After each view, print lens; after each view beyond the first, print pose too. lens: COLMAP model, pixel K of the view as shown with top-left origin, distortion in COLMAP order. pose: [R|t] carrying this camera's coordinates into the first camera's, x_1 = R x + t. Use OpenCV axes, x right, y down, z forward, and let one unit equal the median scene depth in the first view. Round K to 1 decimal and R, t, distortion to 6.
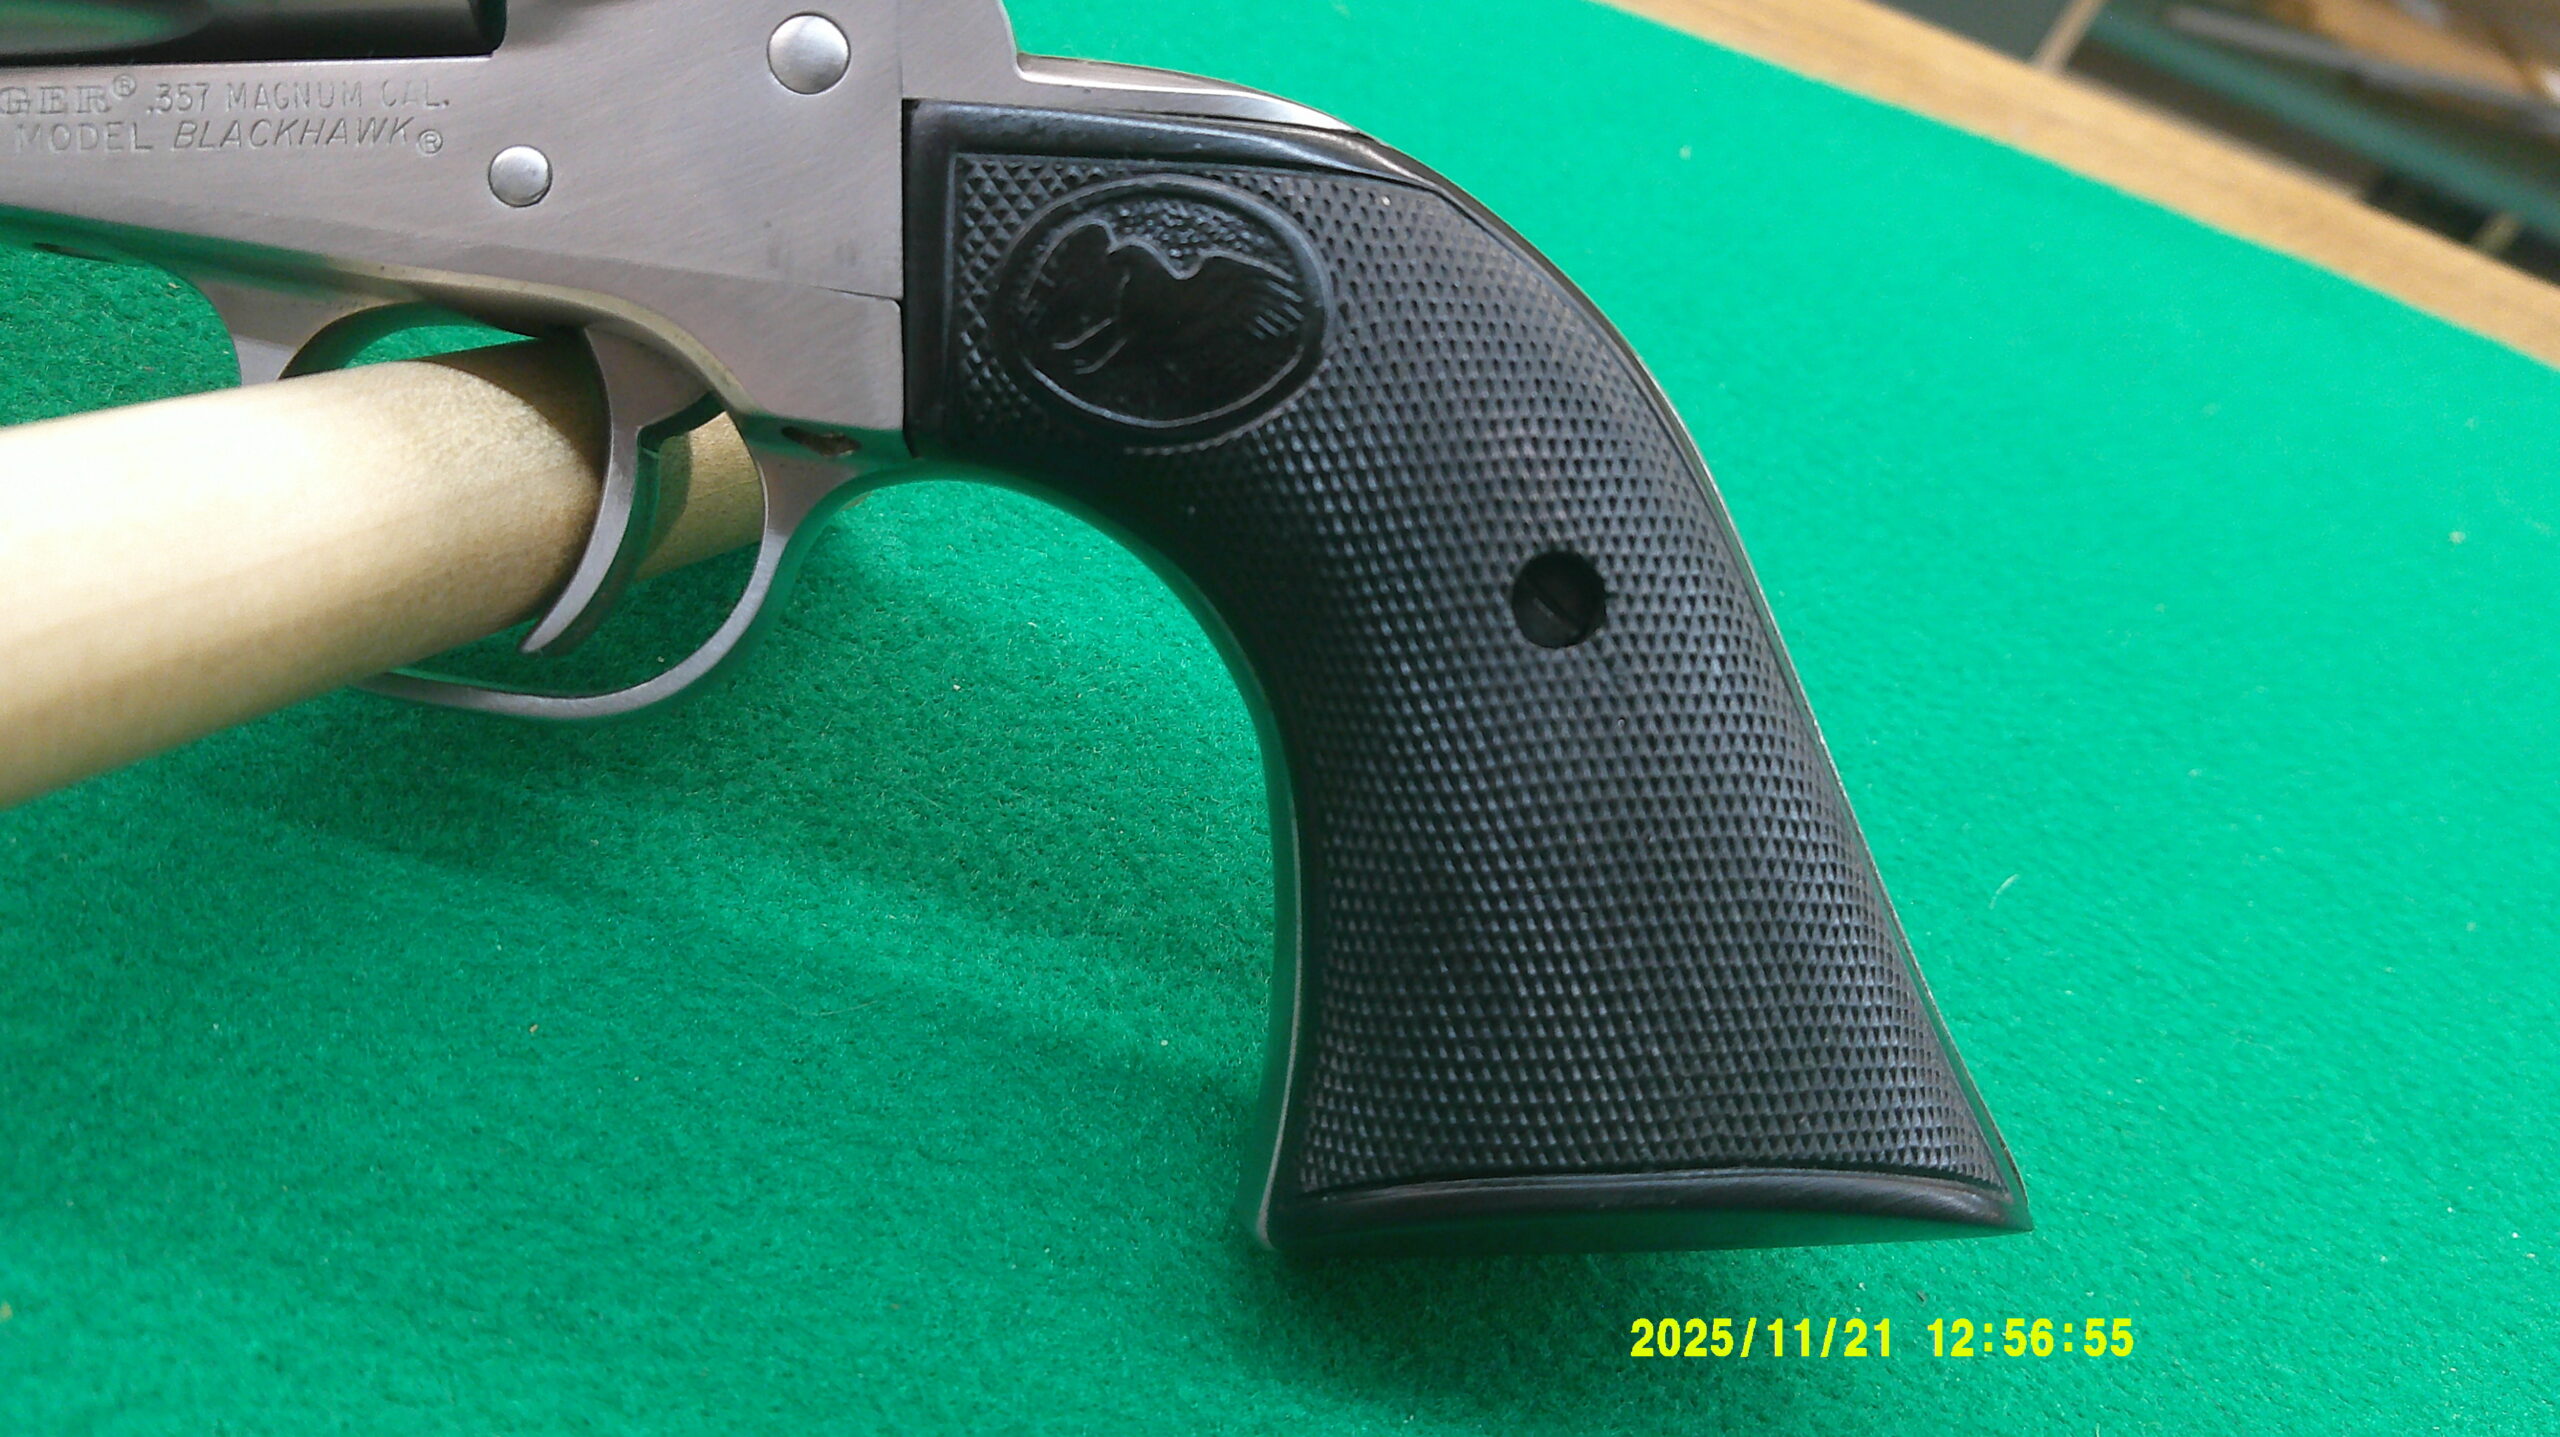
lens RADIAL K [[2108.1, 0, 1281.4], [0, 2108.1, 675.7], [0, 0, 1]] dist [0.155337, -0.482260]
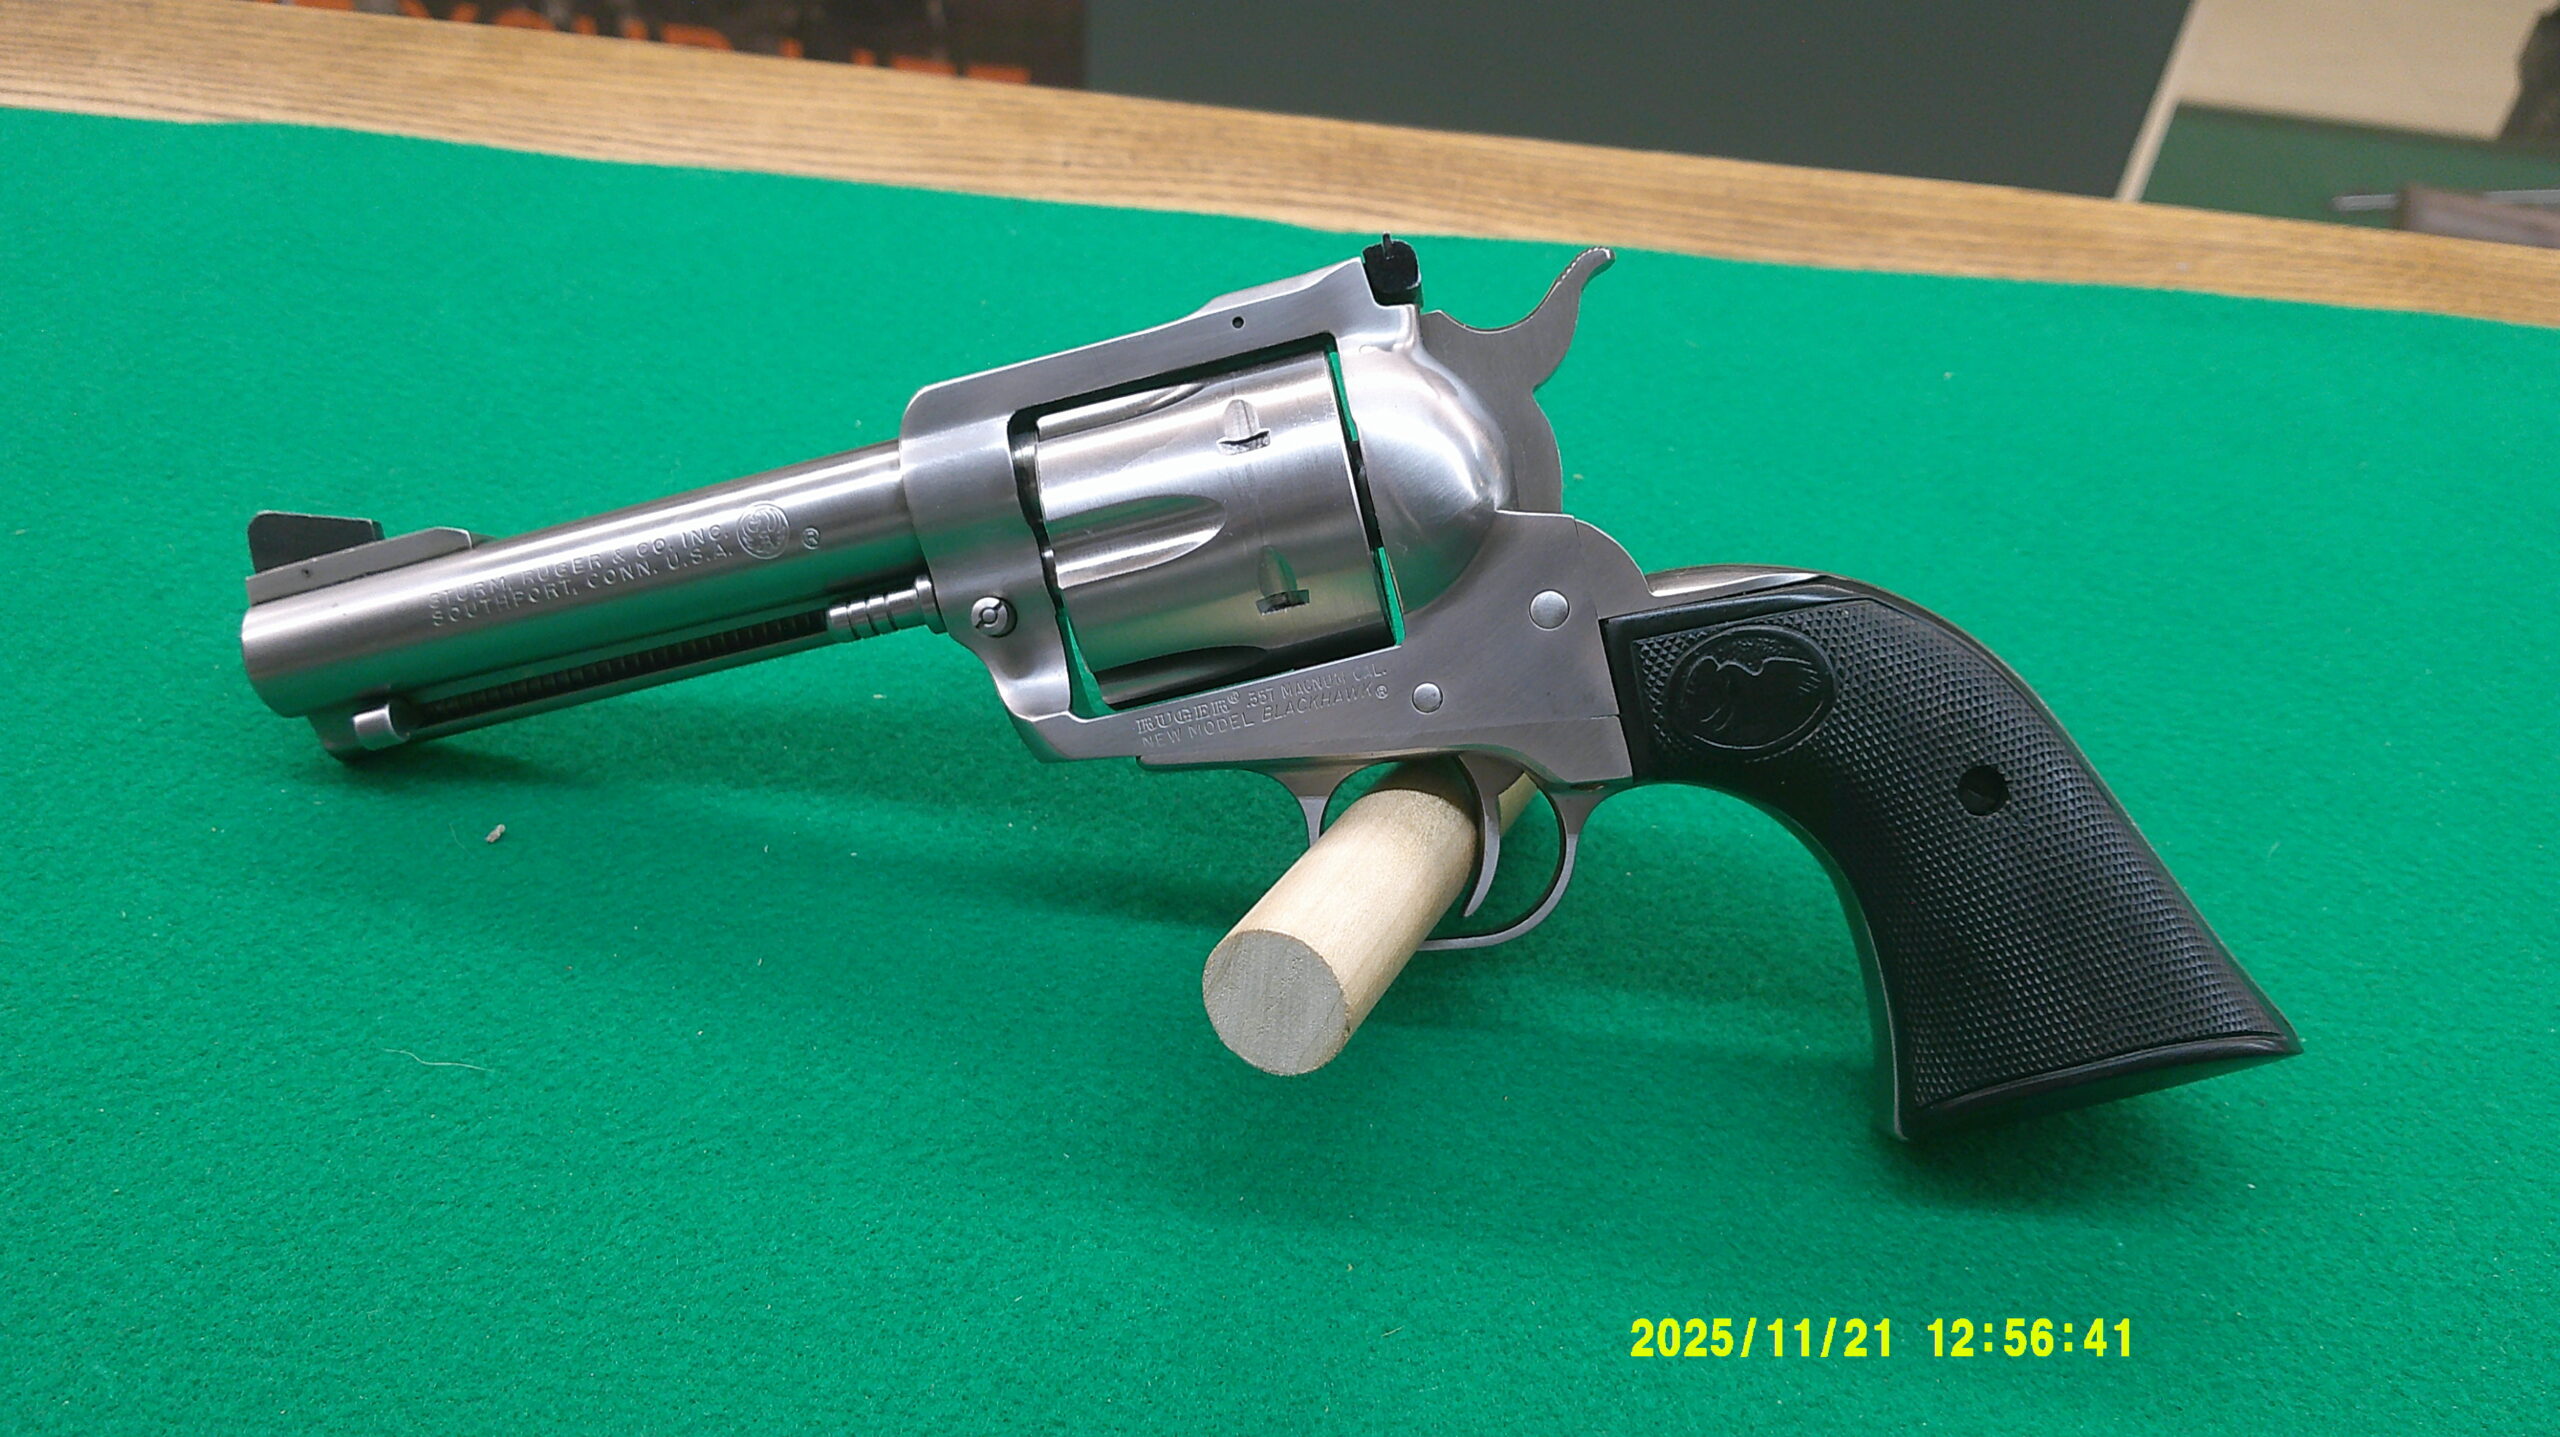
lens RADIAL K [[2099.0, 0, 1277.3], [0, 2099.0, 683.2], [0, 0, 1]] dist [0.110717, -0.271082]
pose [[0.965756, -0.220154, -0.137285, -0.195674], [0.218711, 0.975451, -0.025702, -0.208240], [0.139574, -0.005204, 0.990198, -0.974668]]
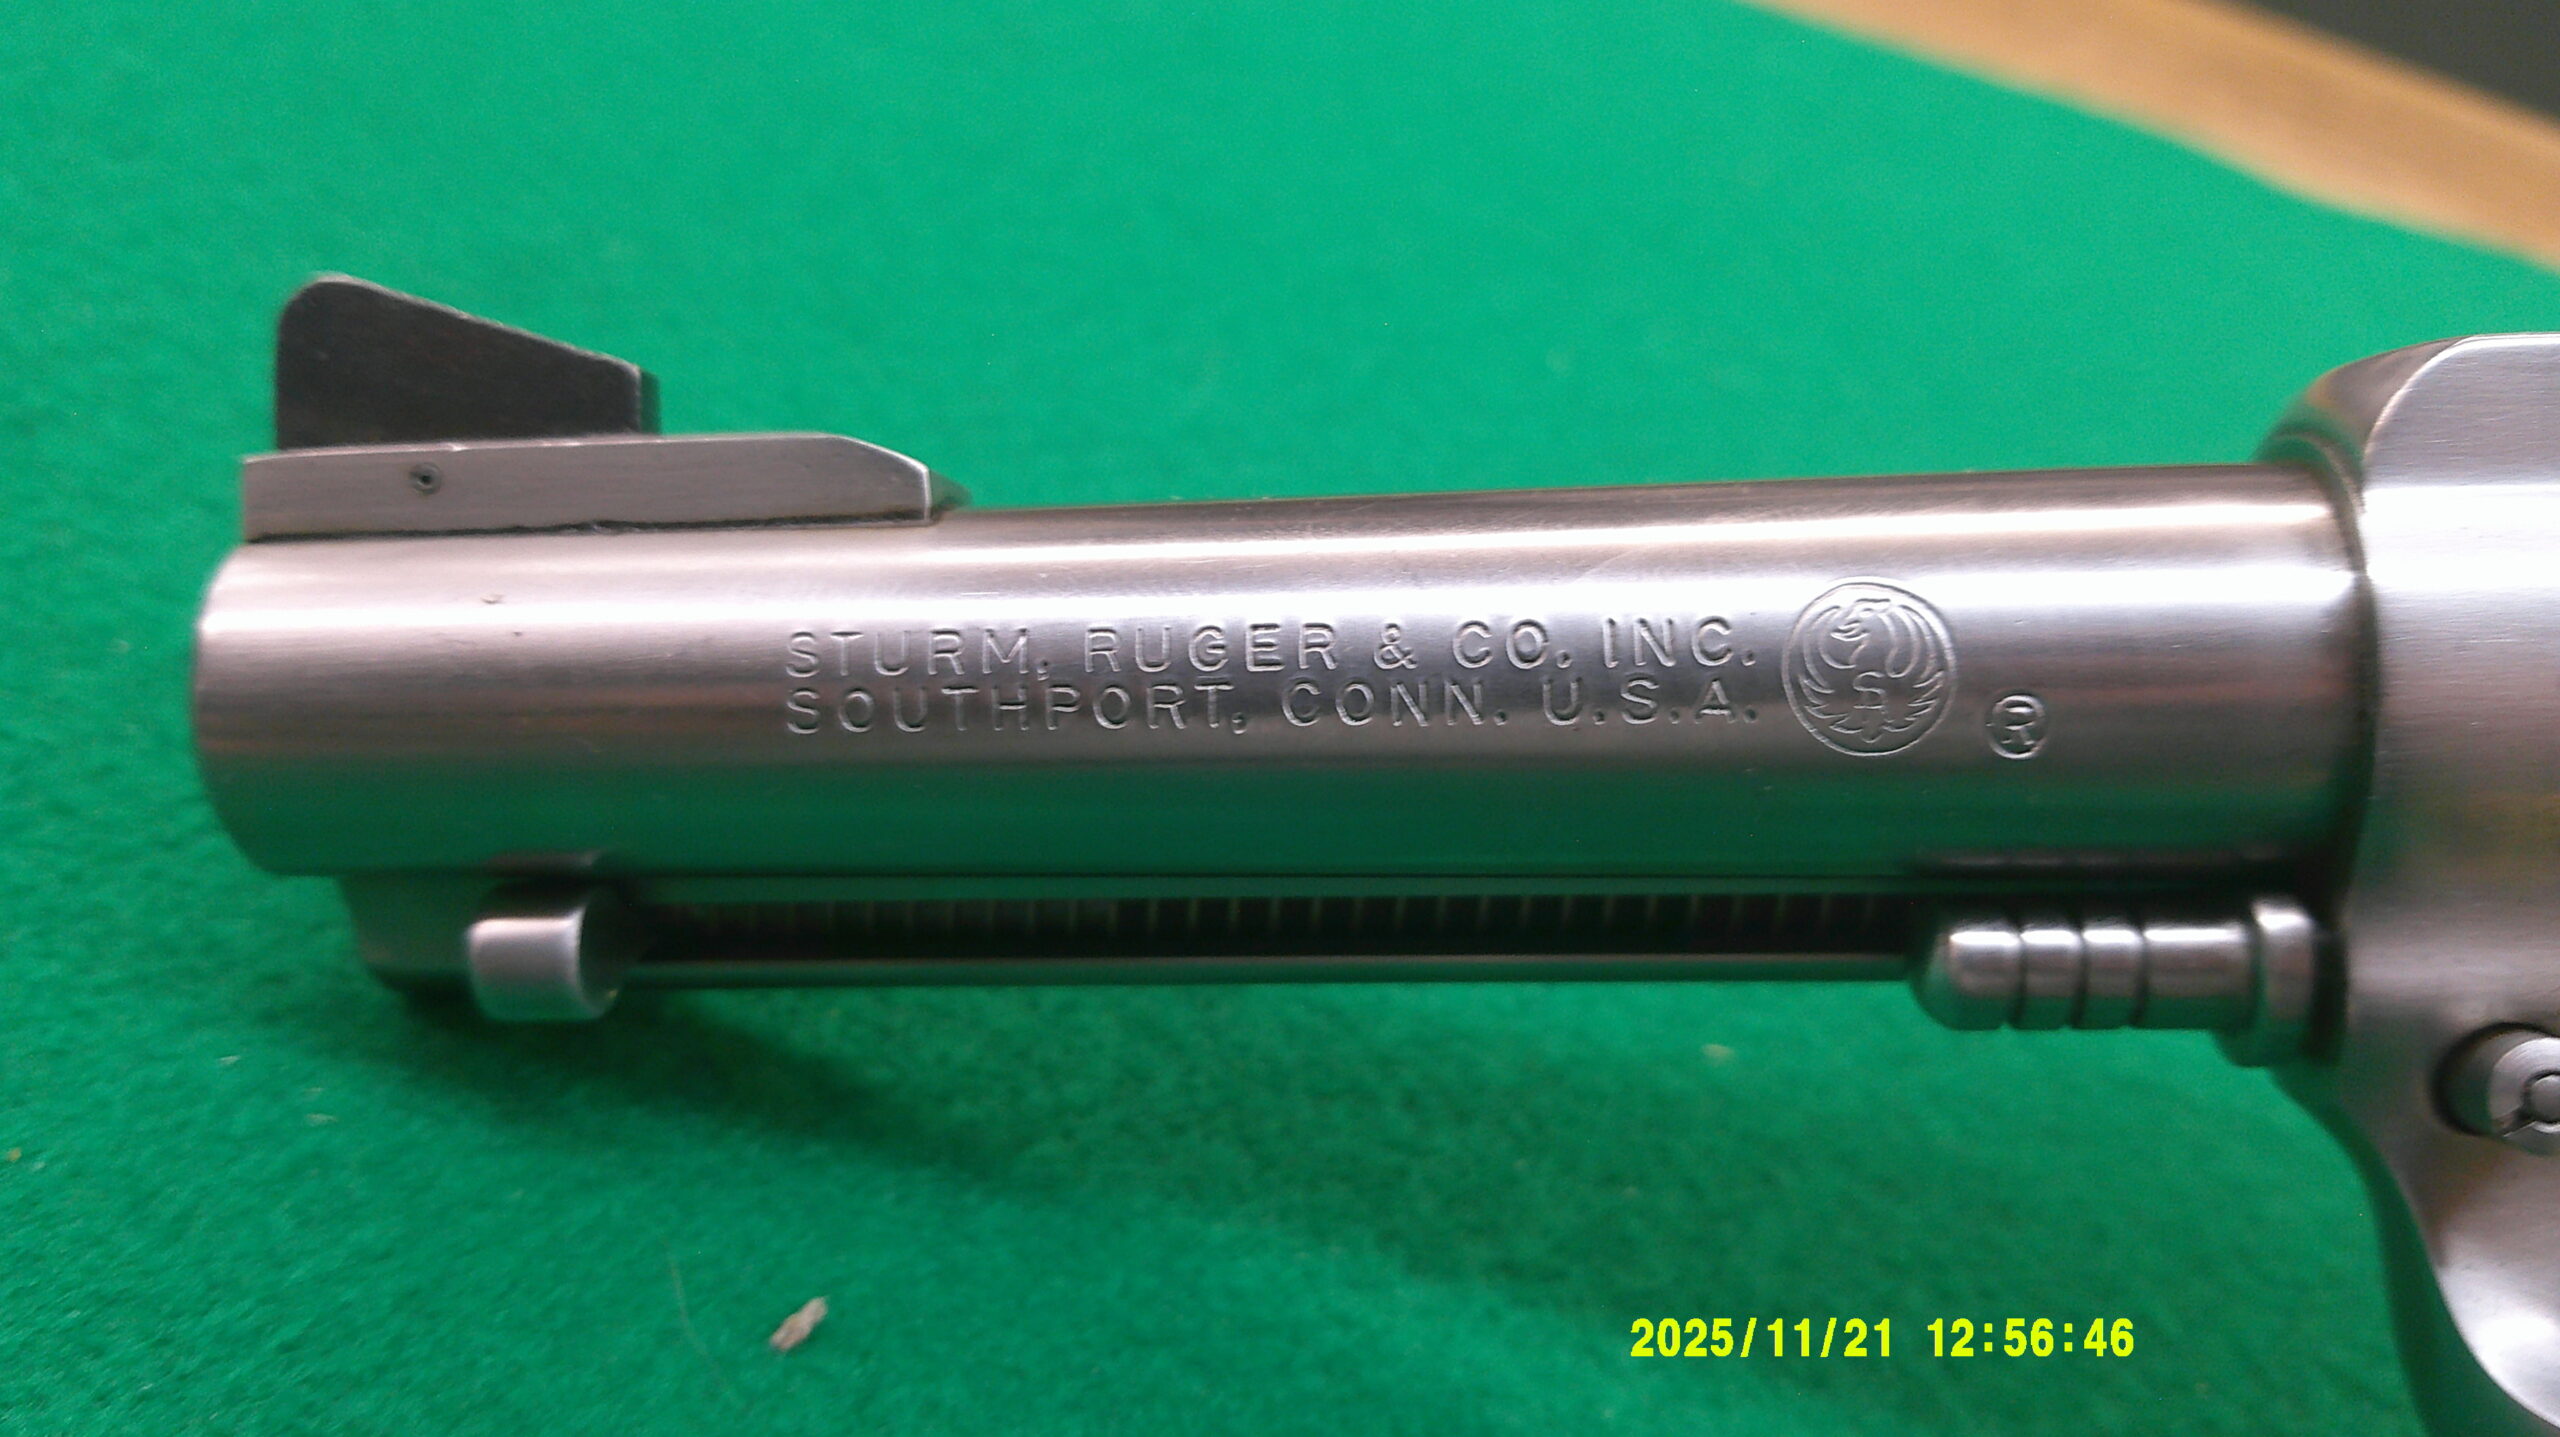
lens RADIAL K [[2175.6, 0, 1280.0], [0, 2175.6, 718.5], [0, 0, 1]] dist [0.086931, -0.260091]
pose [[0.992509, -0.010259, -0.121742, -0.991903], [0.009083, 0.999907, -0.010214, -0.481543], [0.121835, 0.009032, 0.992509, 0.242376]]
